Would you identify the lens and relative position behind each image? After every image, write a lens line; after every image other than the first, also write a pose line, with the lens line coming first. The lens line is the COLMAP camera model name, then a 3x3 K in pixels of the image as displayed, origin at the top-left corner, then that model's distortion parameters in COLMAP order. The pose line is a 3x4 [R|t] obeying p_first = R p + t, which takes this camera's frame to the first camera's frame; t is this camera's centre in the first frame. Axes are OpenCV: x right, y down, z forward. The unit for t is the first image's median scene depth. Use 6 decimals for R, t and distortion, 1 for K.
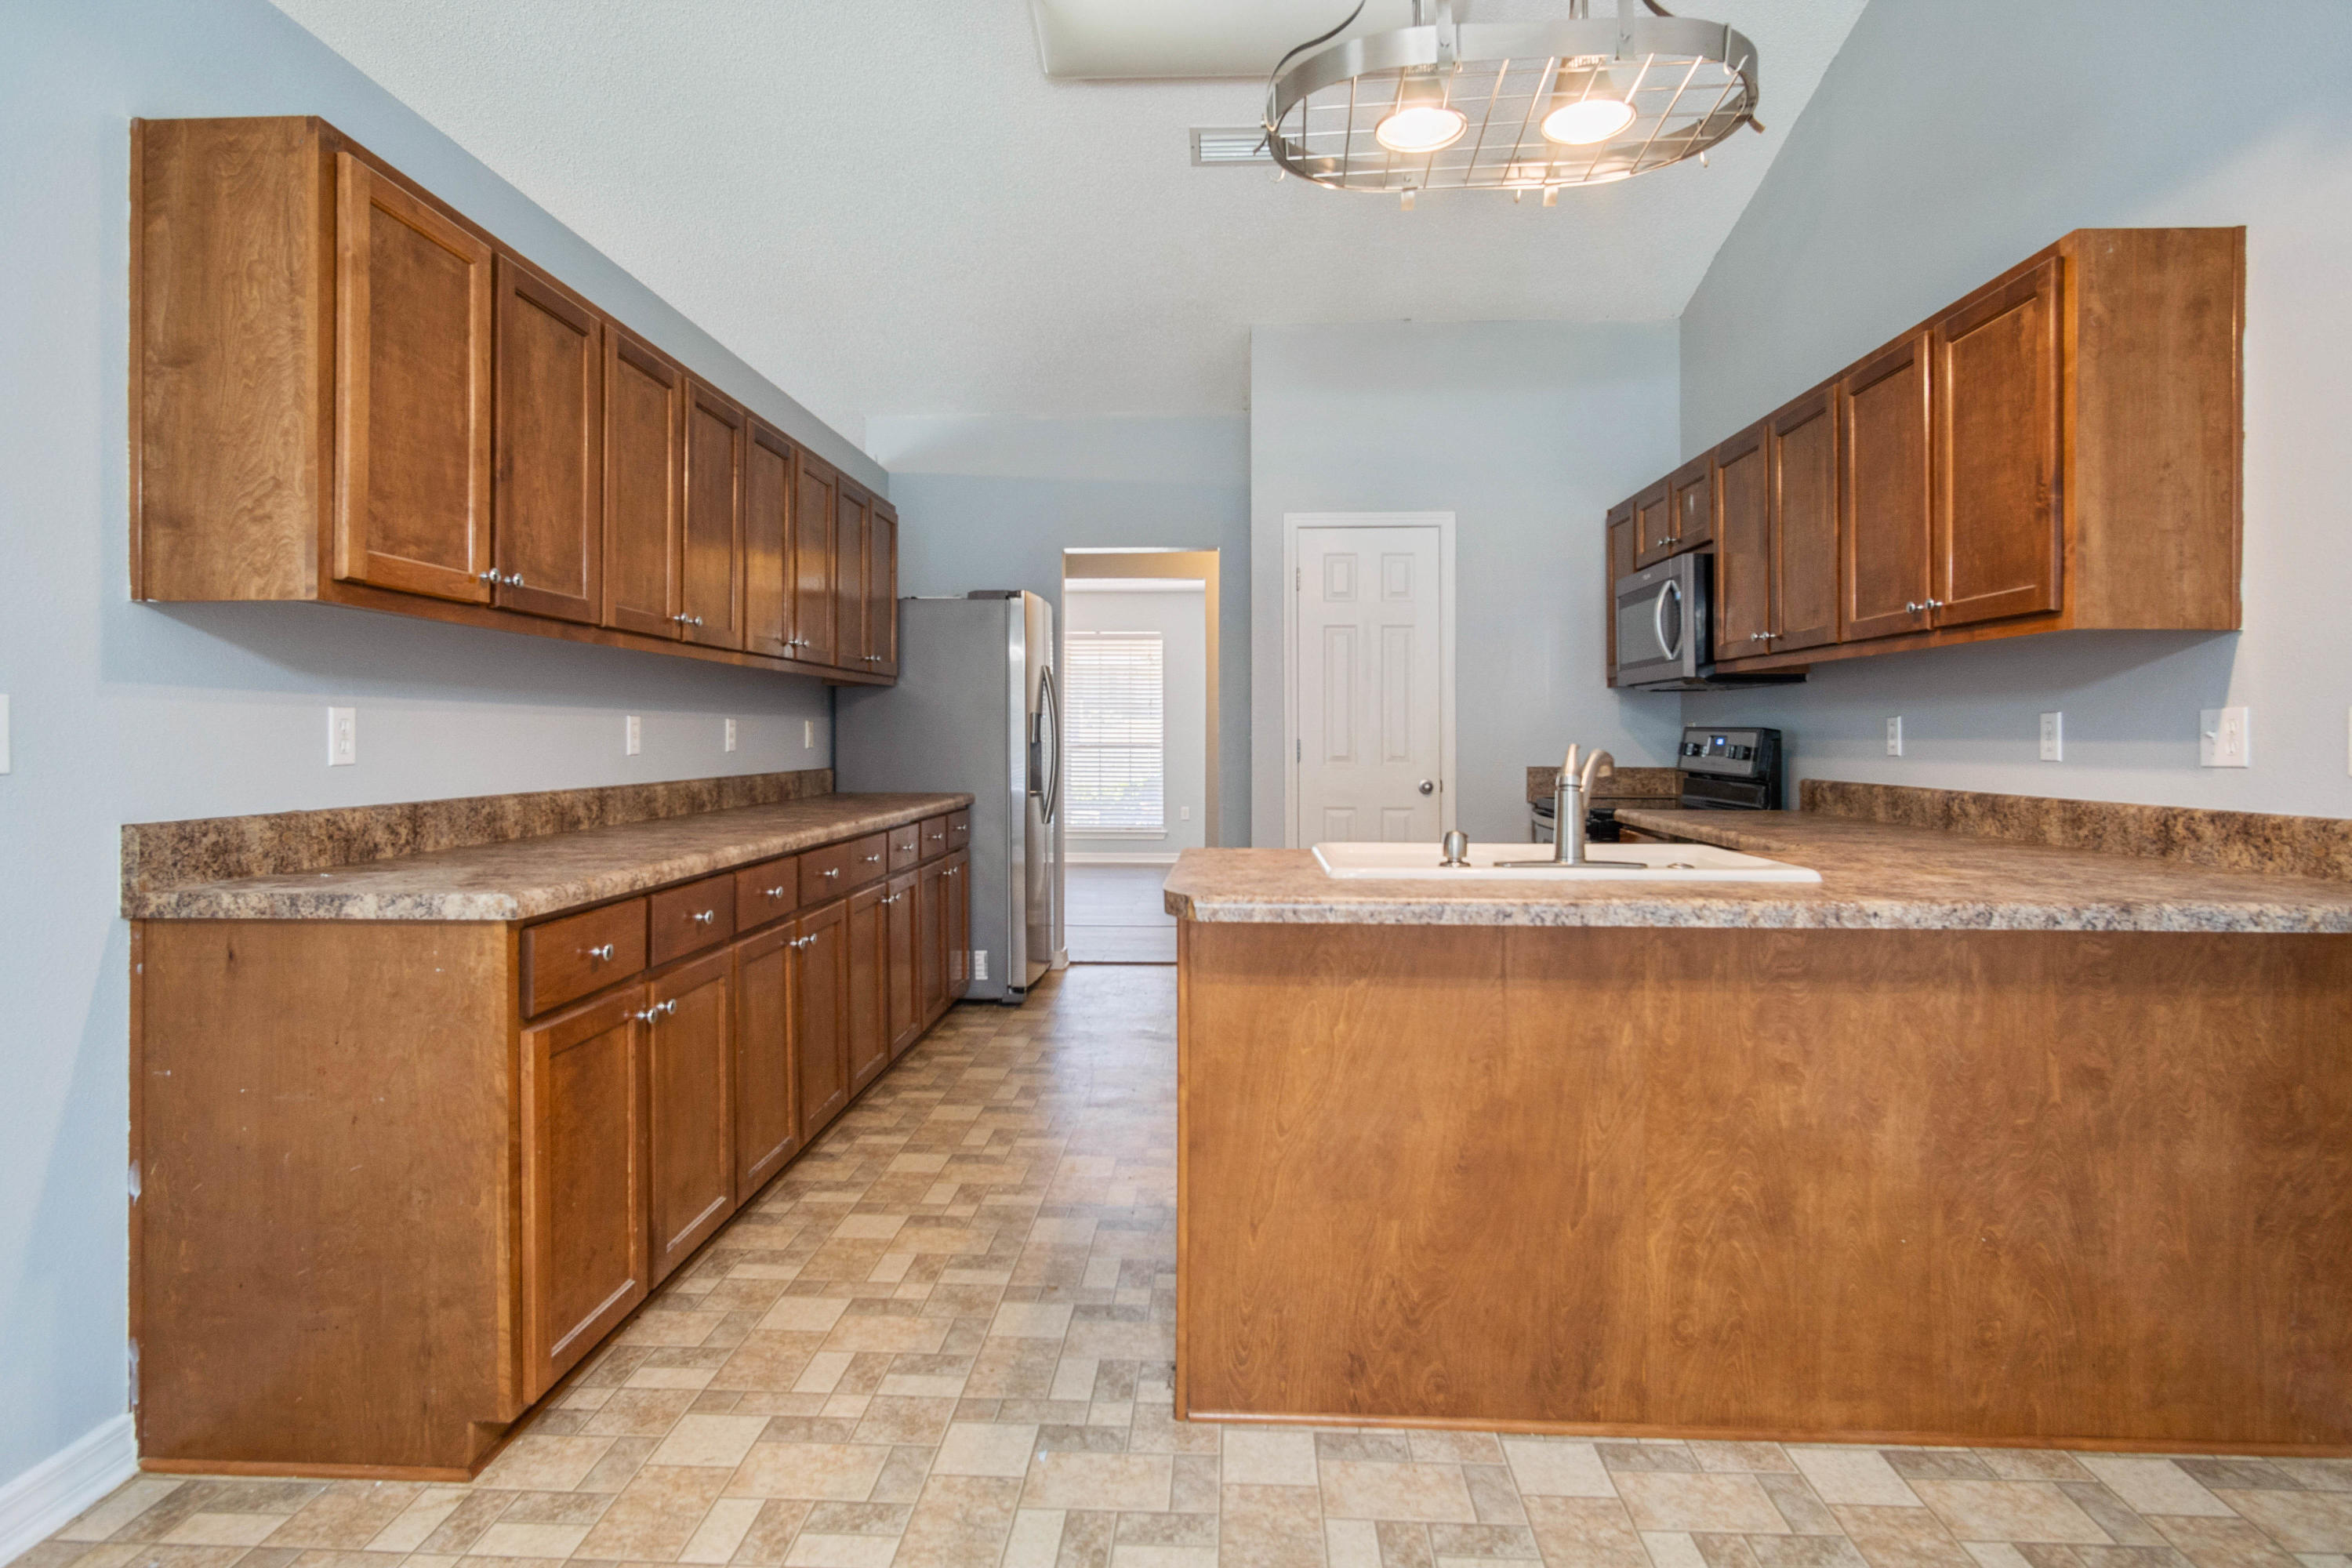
lens RADIAL K [[1279.0, 0, 1176.0], [0, 1279.0, 784.0], [0, 0, 1]] dist [-0.013078, 0.001860]
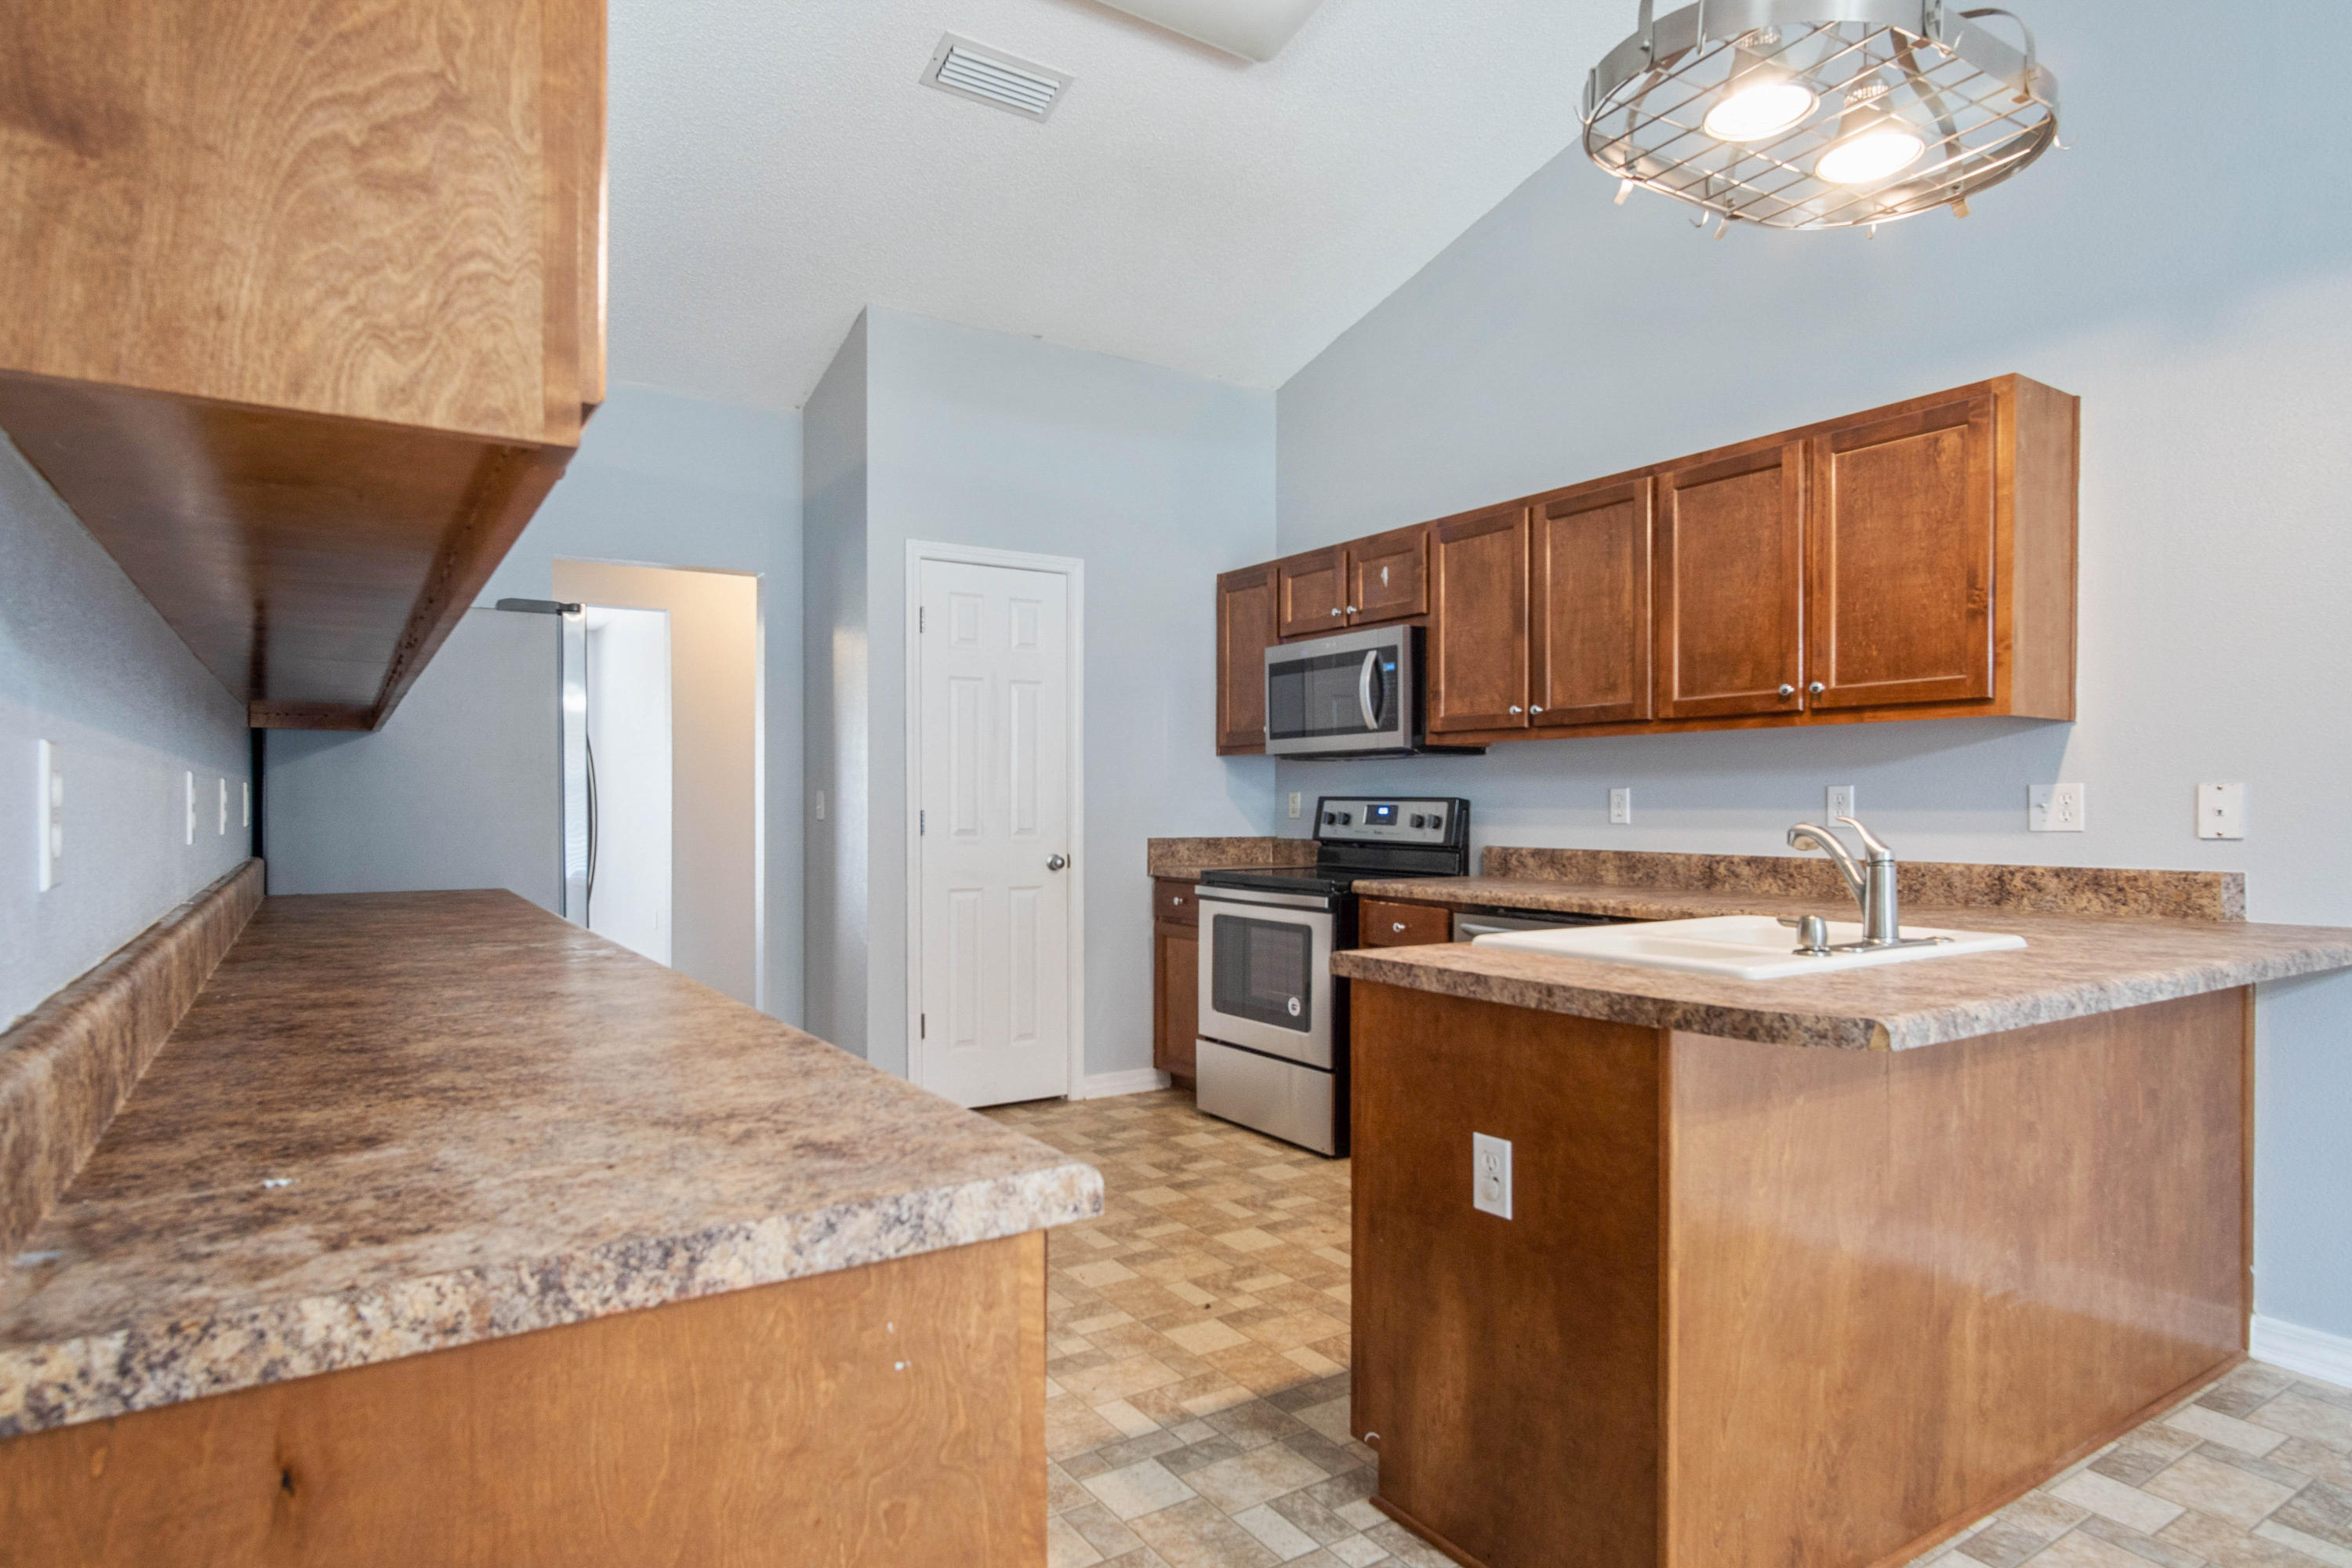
lens RADIAL K [[1302.9, 0, 1179.0], [0, 1302.9, 853.0], [0, 0, 1]] dist [-0.027581, 0.014485]
pose [[0.812834, -0.022588, 0.582057, -0.615857], [0.022331, 0.999722, 0.007612, -0.021468], [-0.582067, 0.006811, 0.813112, 0.485927]]
